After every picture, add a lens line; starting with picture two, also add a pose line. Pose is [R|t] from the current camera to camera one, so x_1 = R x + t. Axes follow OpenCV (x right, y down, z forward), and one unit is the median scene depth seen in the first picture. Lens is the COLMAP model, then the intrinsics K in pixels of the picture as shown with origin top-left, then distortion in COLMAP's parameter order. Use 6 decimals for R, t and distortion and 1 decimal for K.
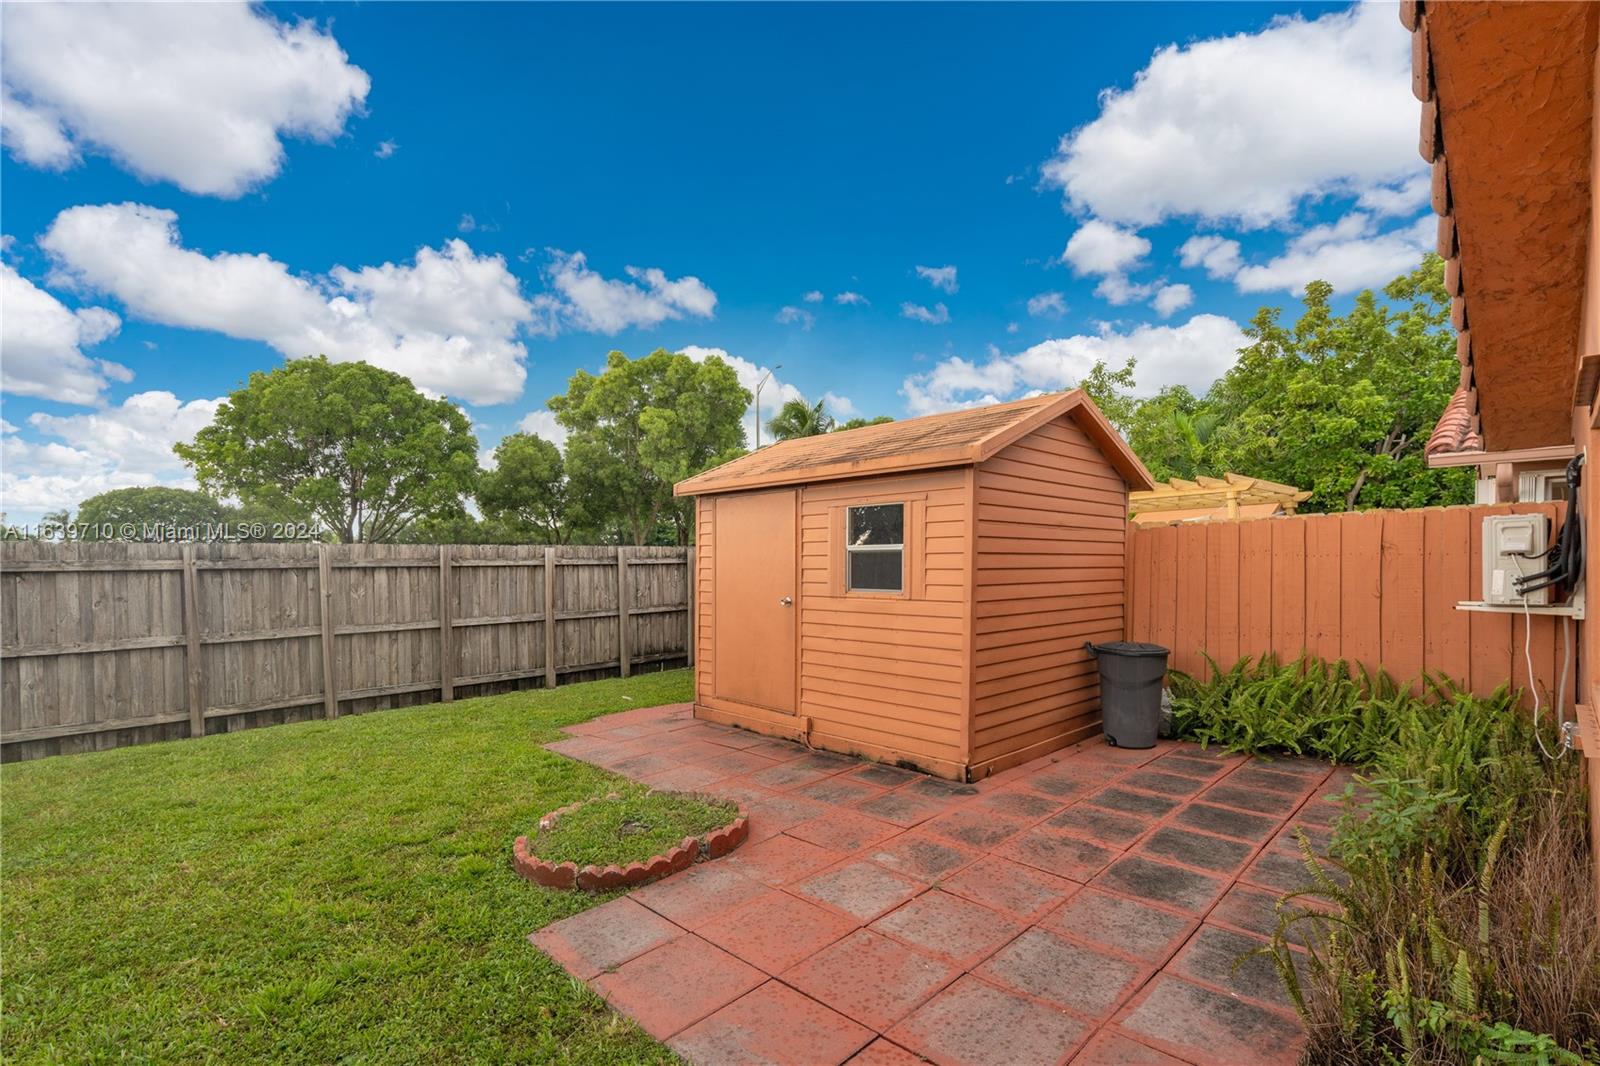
lens RADIAL K [[752.6, 0, 795.8], [0, 752.6, 535.3], [0, 0, 1]] dist [-0.001127, 0.000710]
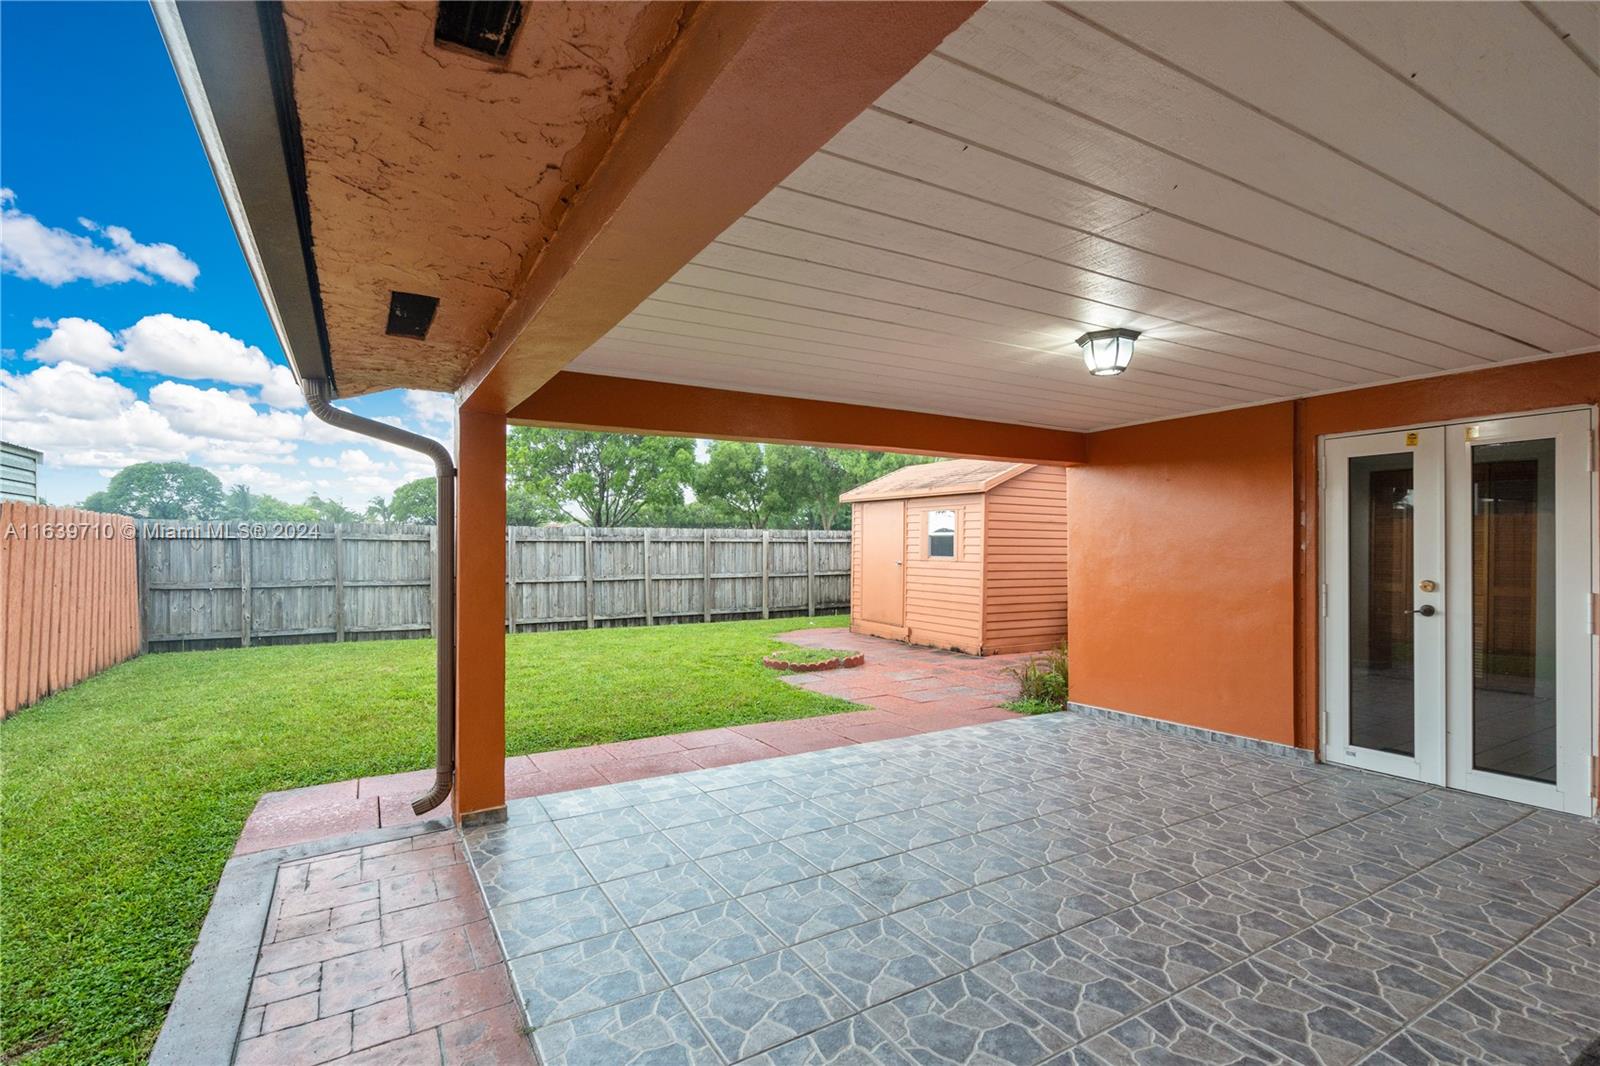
lens RADIAL K [[752.6, 0, 795.8], [0, 752.6, 535.3], [0, 0, 1]] dist [-0.001127, 0.000710]
pose [[0.969079, 0.011533, -0.246481, 0.133861], [-0.005533, 0.999672, 0.025023, -0.015333], [0.246689, -0.022885, 0.968824, -0.554279]]
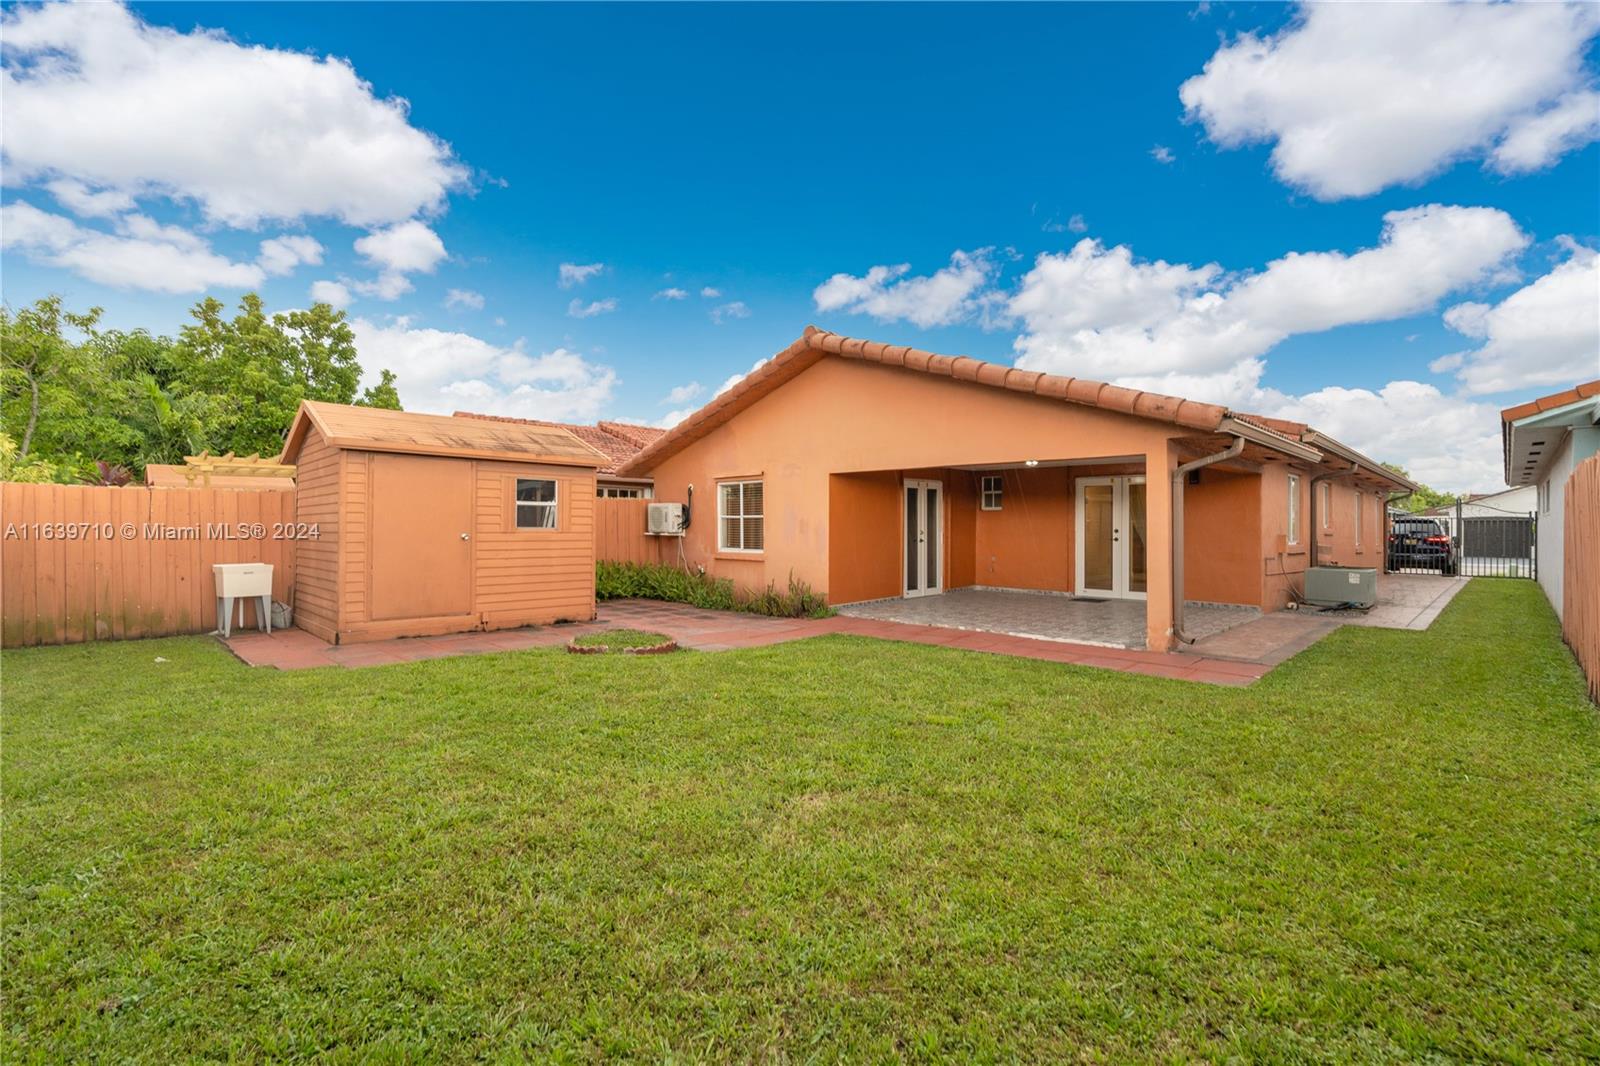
lens RADIAL K [[752.6, 0, 795.8], [0, 752.6, 535.3], [0, 0, 1]] dist [-0.001127, 0.000710]
pose [[-0.031122, 0.004094, 0.999507, -1.034658], [-0.037217, 0.999293, -0.005252, 0.048274], [-0.998822, -0.037362, -0.030947, 0.284914]]
